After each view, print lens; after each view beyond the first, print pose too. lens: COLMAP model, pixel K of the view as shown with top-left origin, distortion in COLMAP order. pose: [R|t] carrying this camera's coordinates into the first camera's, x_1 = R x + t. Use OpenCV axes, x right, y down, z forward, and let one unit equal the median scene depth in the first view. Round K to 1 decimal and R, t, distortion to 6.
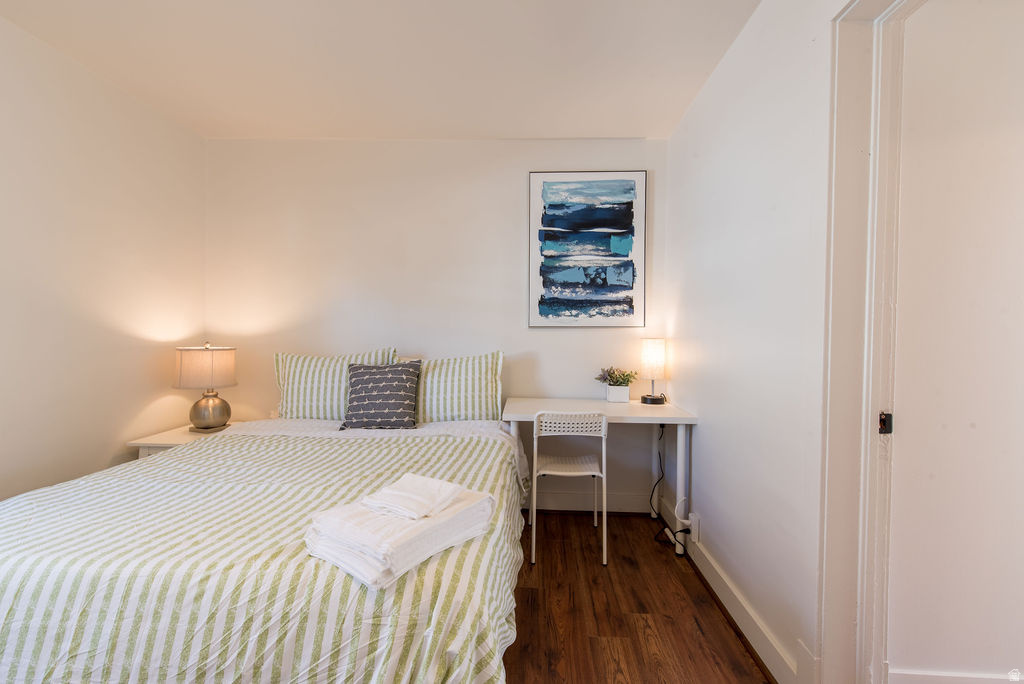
lens RADIAL K [[458.0, 0, 519.4], [0, 458.0, 339.9], [0, 0, 1]] dist [0.001905, 0.001084]
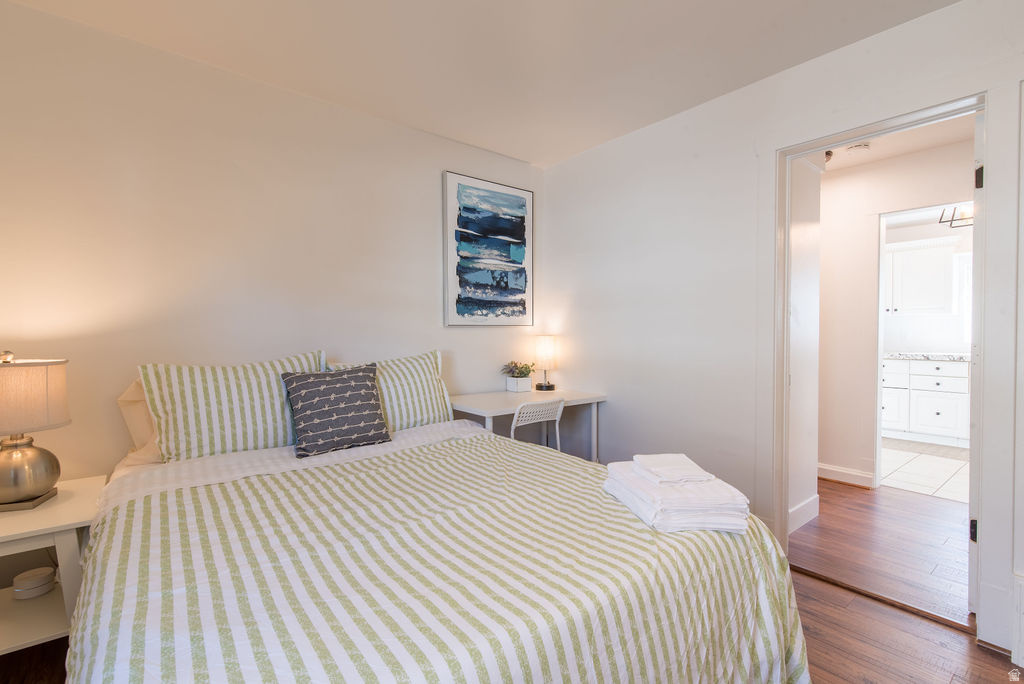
lens RADIAL K [[458.0, 0, 513.5], [0, 458.0, 340.3], [0, 0, 1]] dist [0.001905, 0.001084]
pose [[0.759000, -0.019811, 0.650789, -0.527956], [0.016854, 0.999800, 0.010779, -0.004398], [-0.650873, 0.002787, 0.759182, 0.146395]]
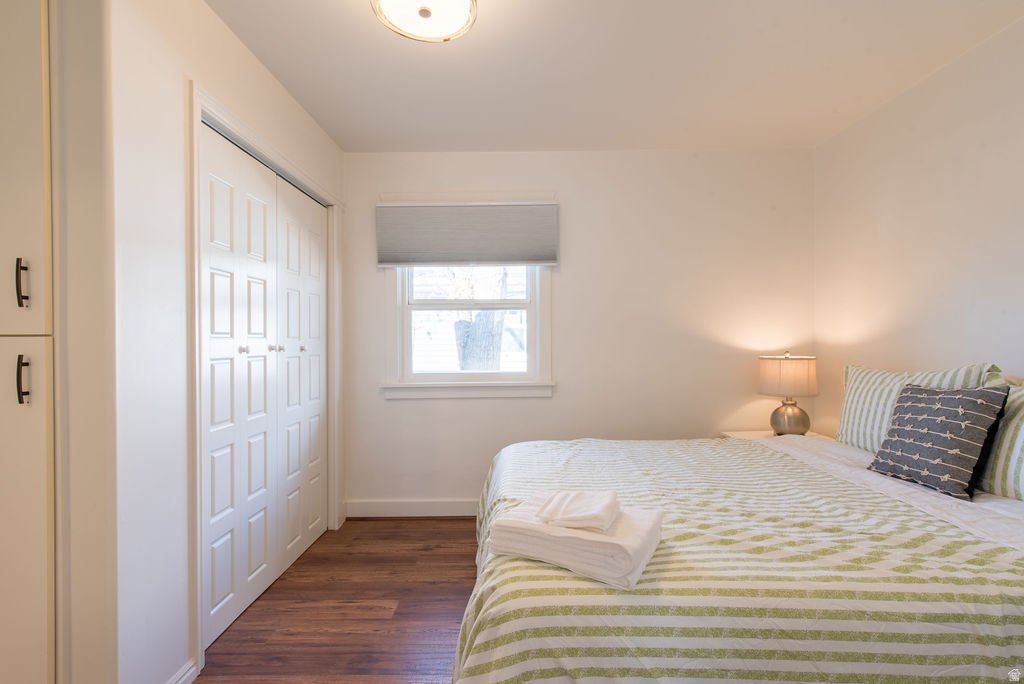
lens RADIAL K [[458.0, 0, 509.1], [0, 458.0, 341.1], [0, 0, 1]] dist [0.001905, 0.001084]
pose [[0.000963, -0.014254, -0.999898, 0.323339], [0.005771, 0.999882, -0.014248, -0.007225], [0.999983, -0.005757, 0.001045, 0.340945]]
